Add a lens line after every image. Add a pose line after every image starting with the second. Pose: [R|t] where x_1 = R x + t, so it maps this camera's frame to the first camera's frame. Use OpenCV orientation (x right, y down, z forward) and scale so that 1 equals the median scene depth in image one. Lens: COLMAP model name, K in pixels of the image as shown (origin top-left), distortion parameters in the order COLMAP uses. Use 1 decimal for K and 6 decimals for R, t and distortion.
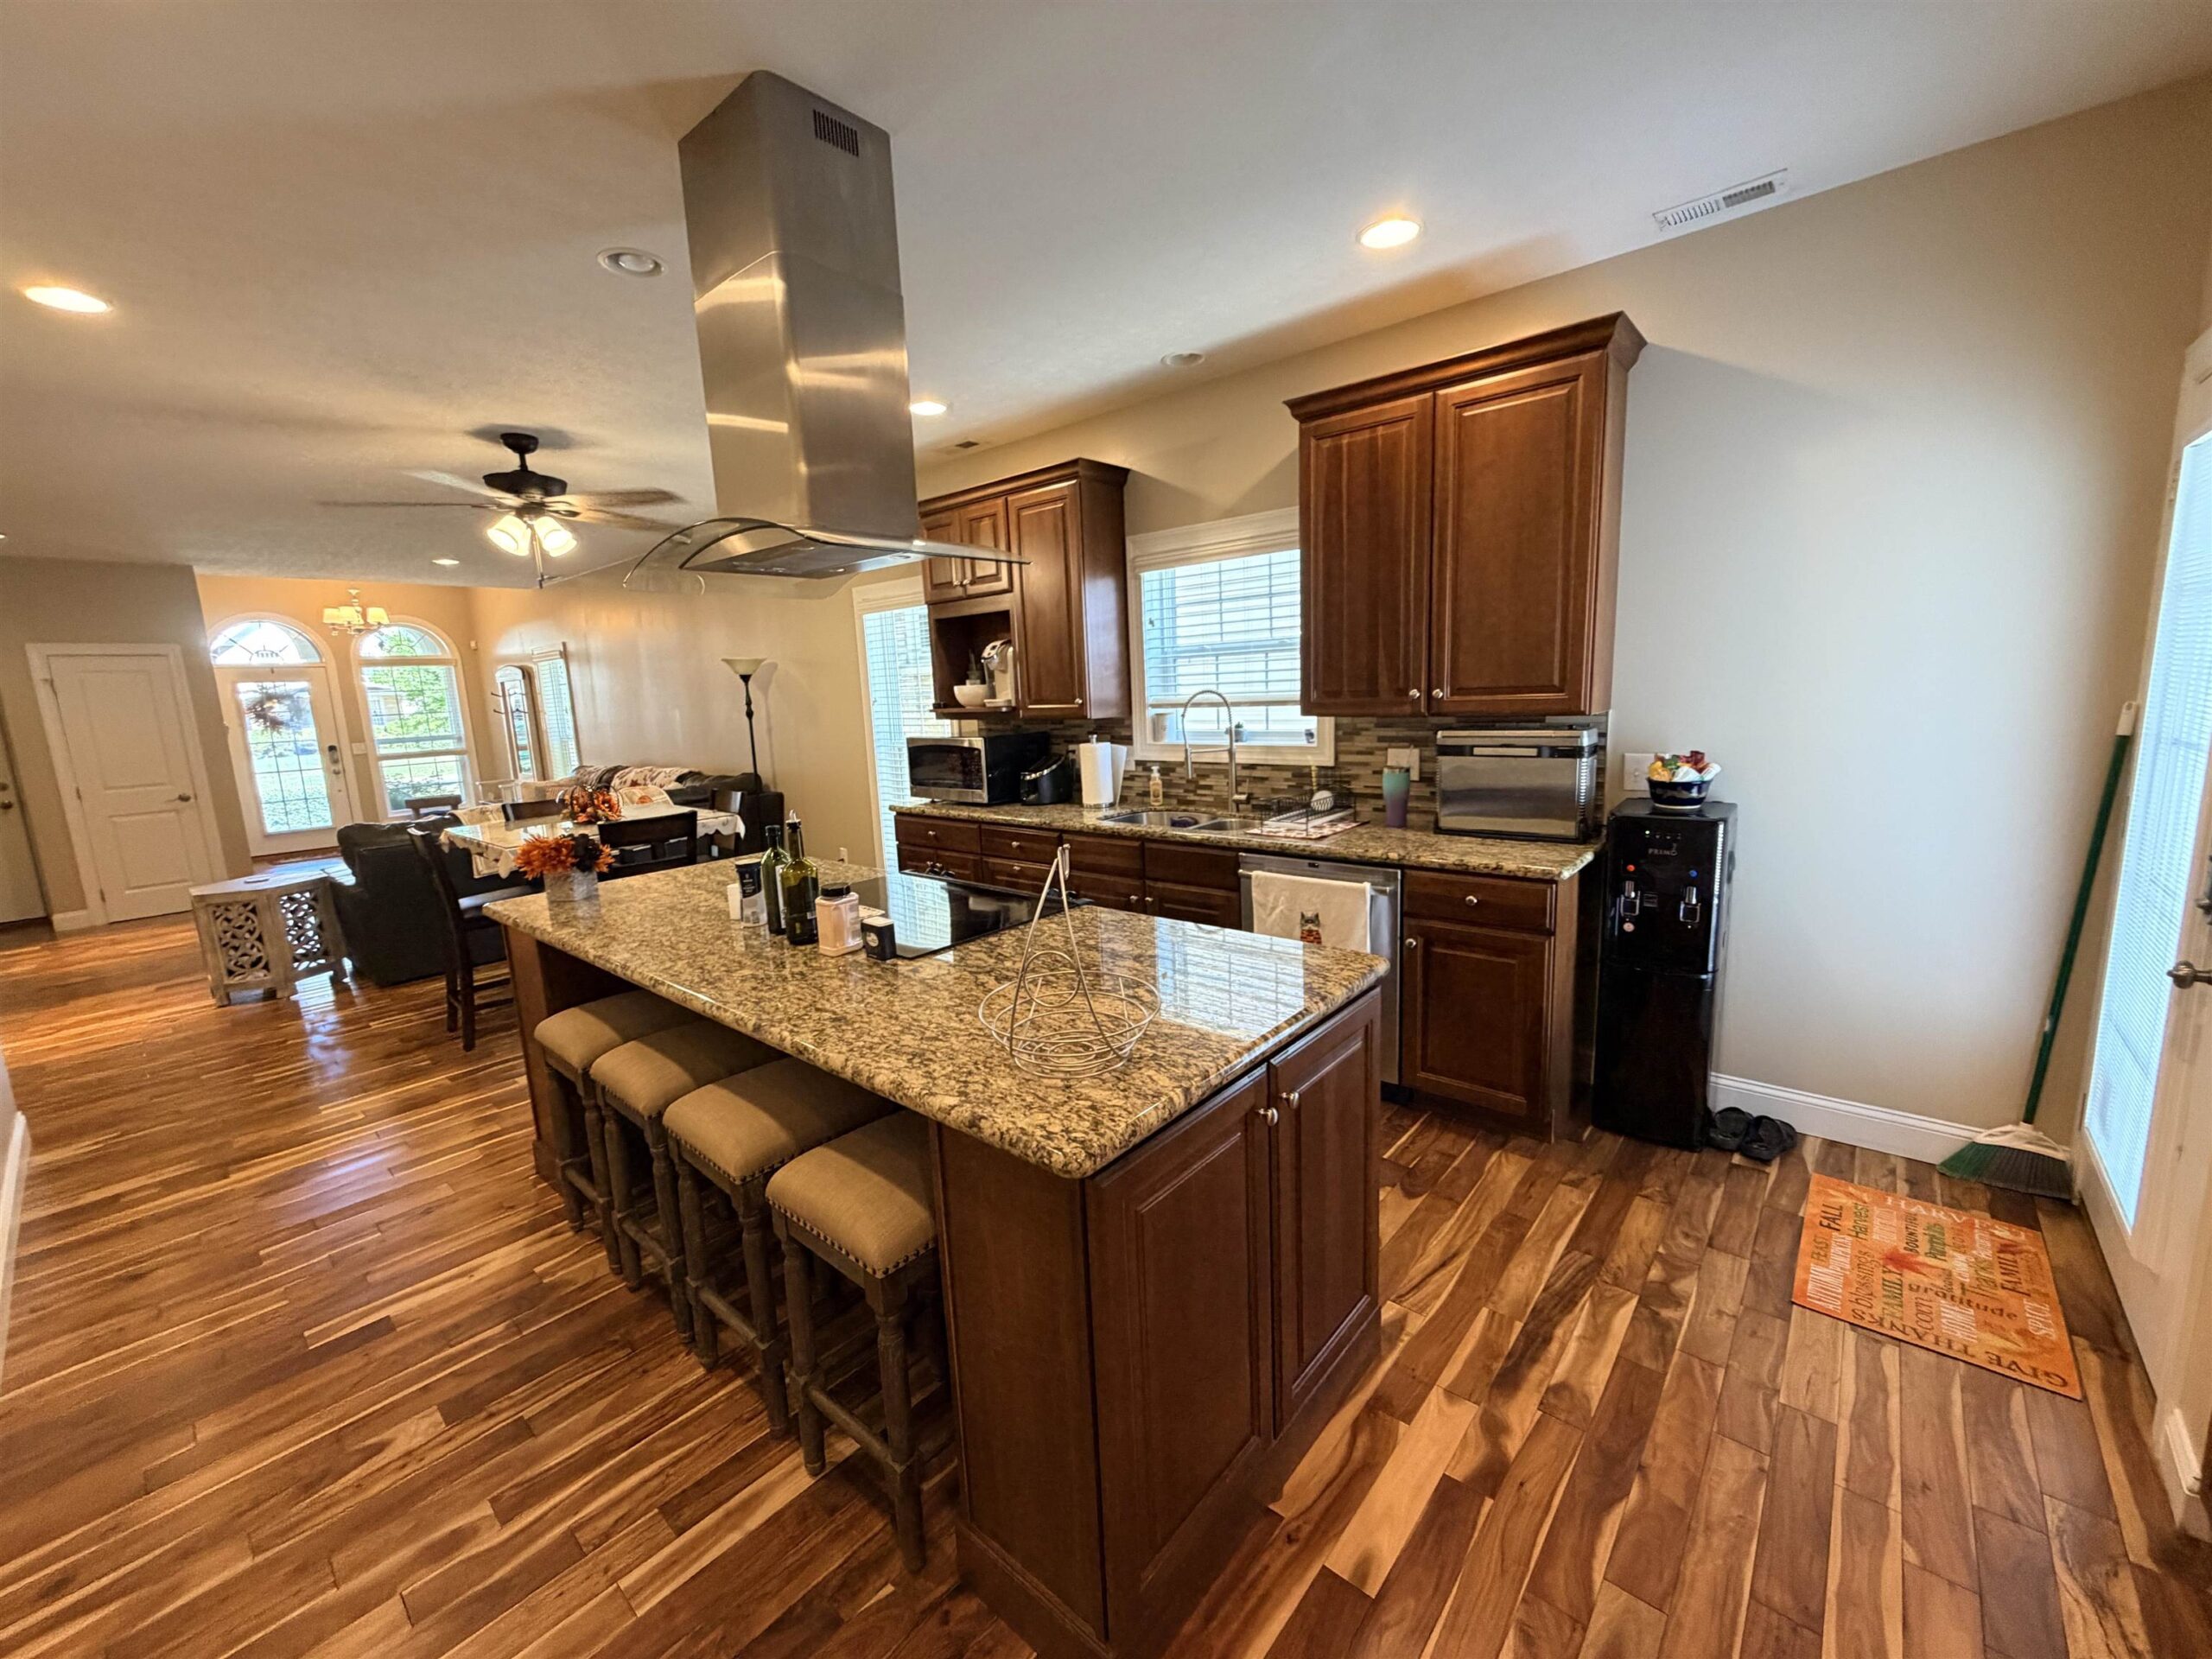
lens RADIAL K [[882.9, 0, 1099.1], [0, 882.9, 835.3], [0, 0, 1]] dist [-0.000715, -0.000424]
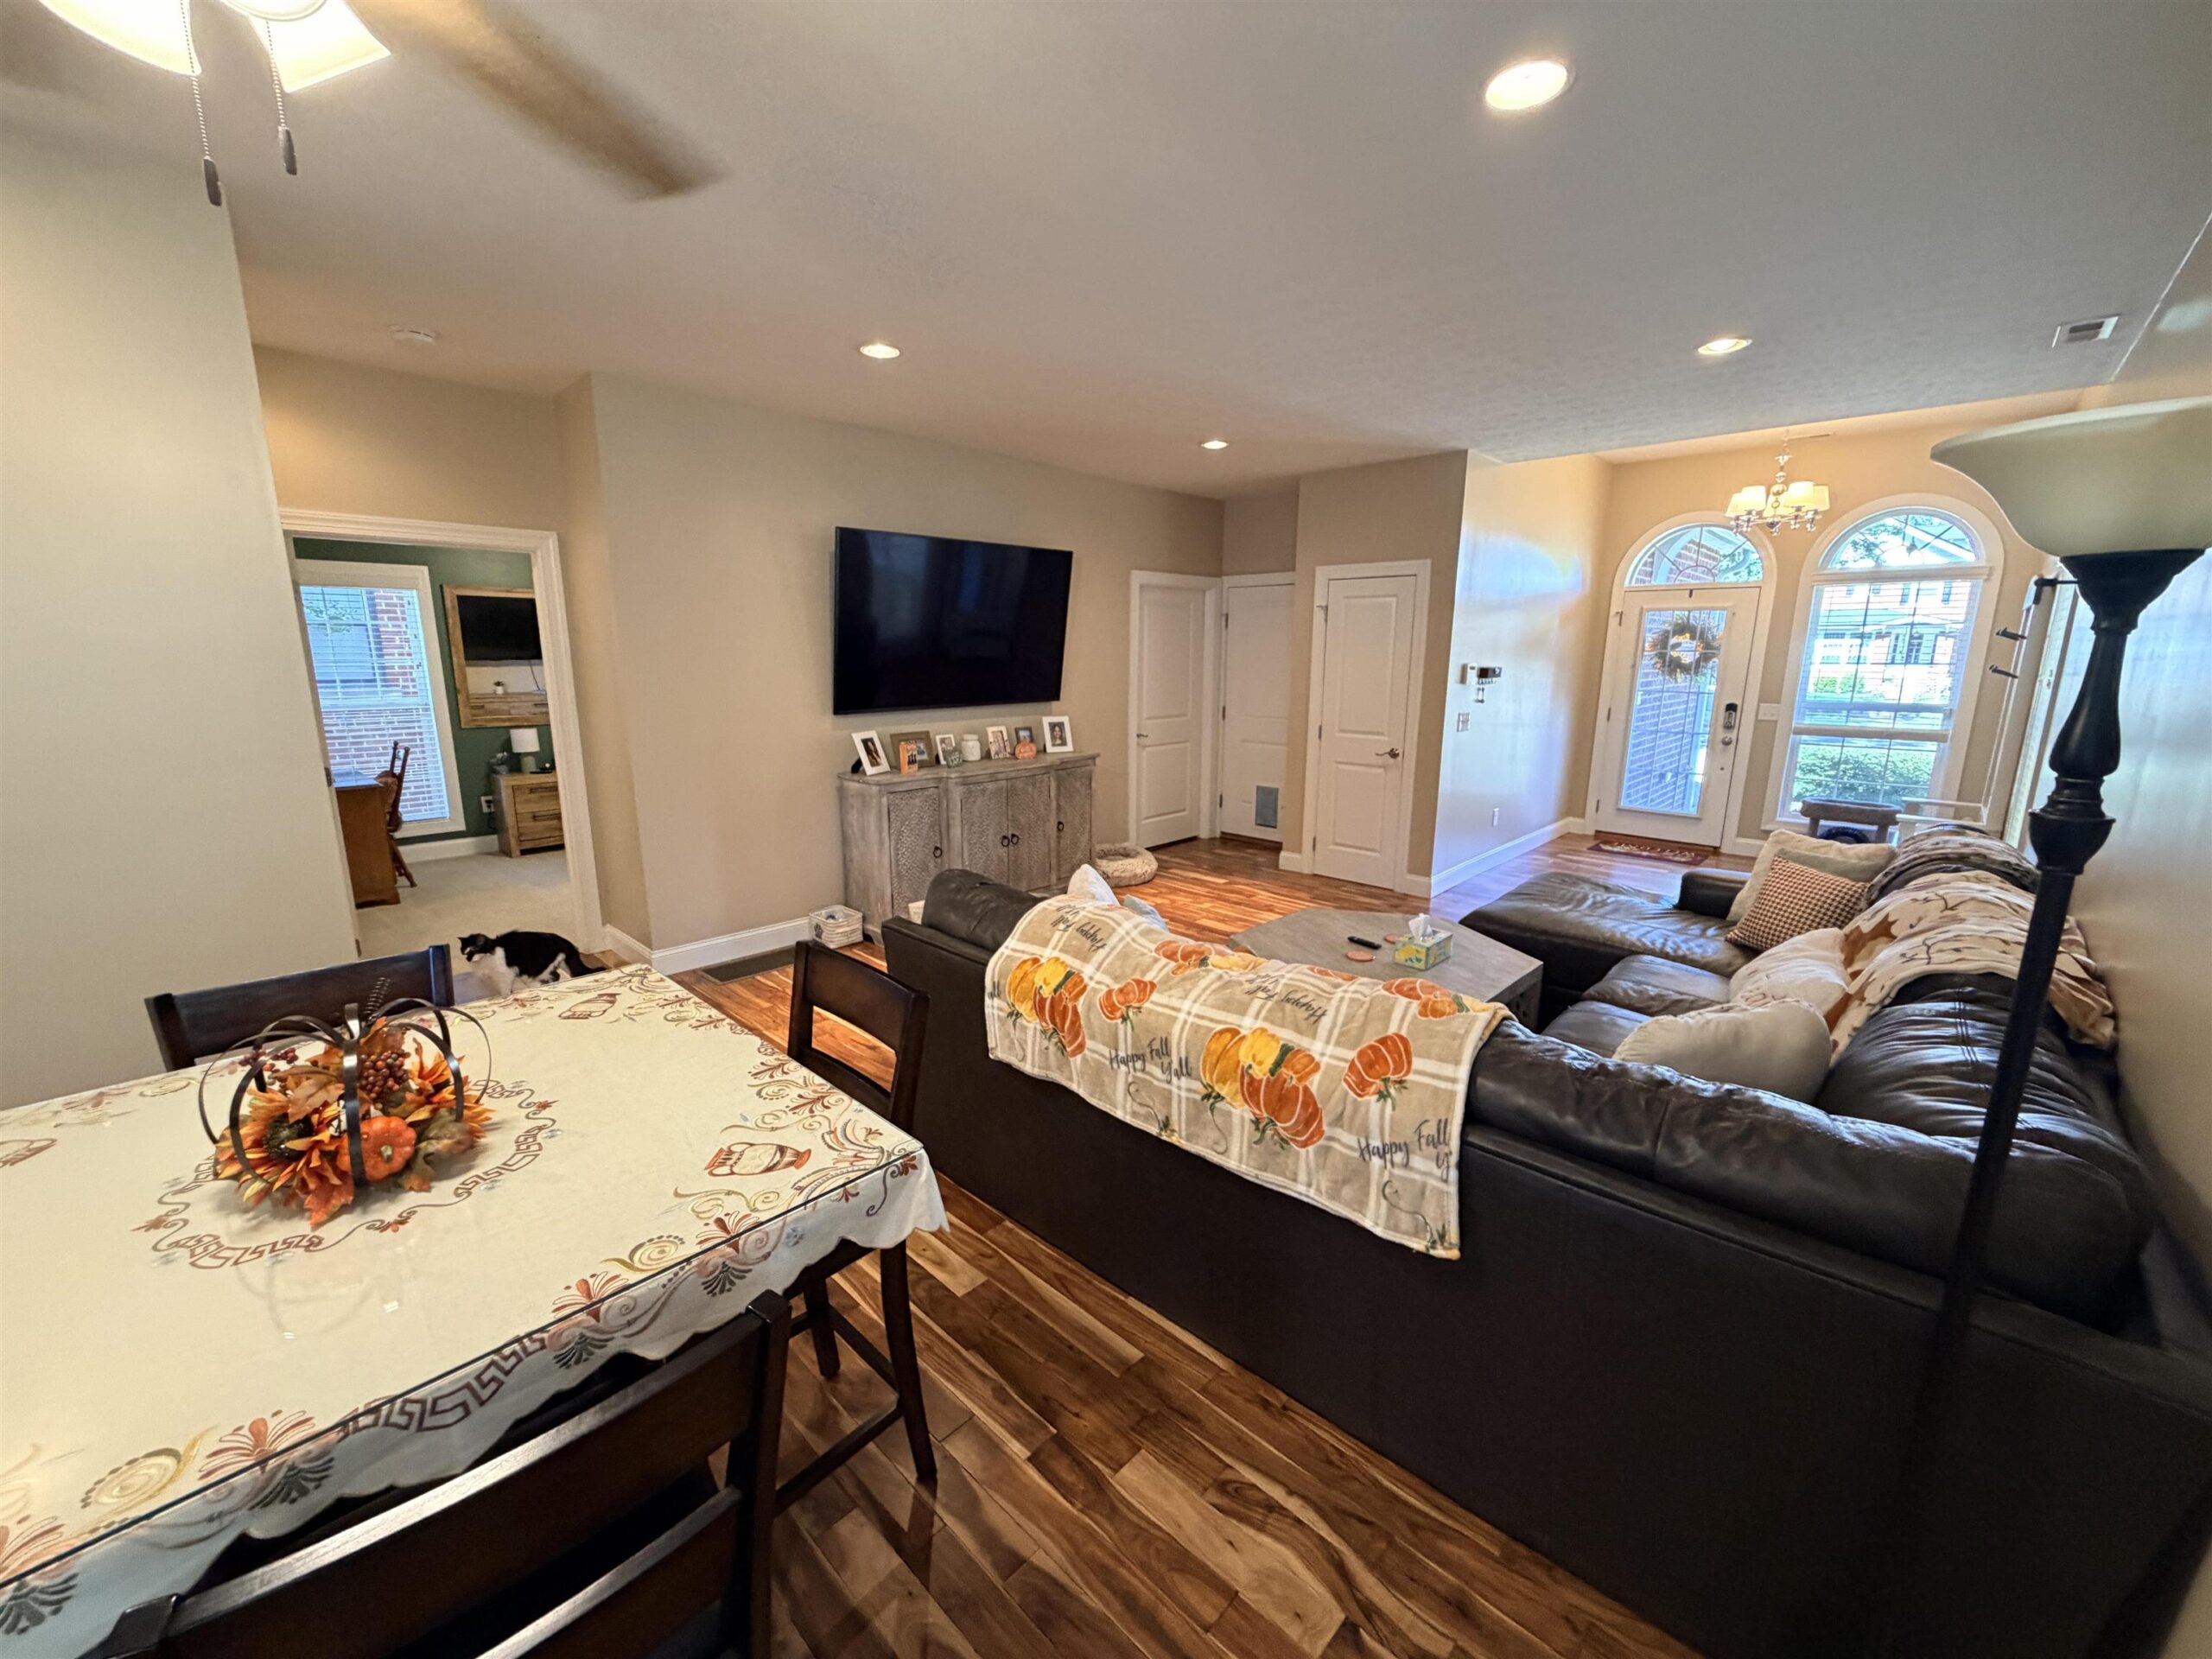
lens RADIAL K [[882.9, 0, 1093.6], [0, 882.9, 832.7], [0, 0, 1]] dist [-0.000715, -0.000424]
pose [[-0.043081, 0.246154, -0.968273, -0.386893], [-0.173200, 0.952658, 0.249891, -0.224090], [0.983944, 0.178470, 0.001592, 1.292679]]
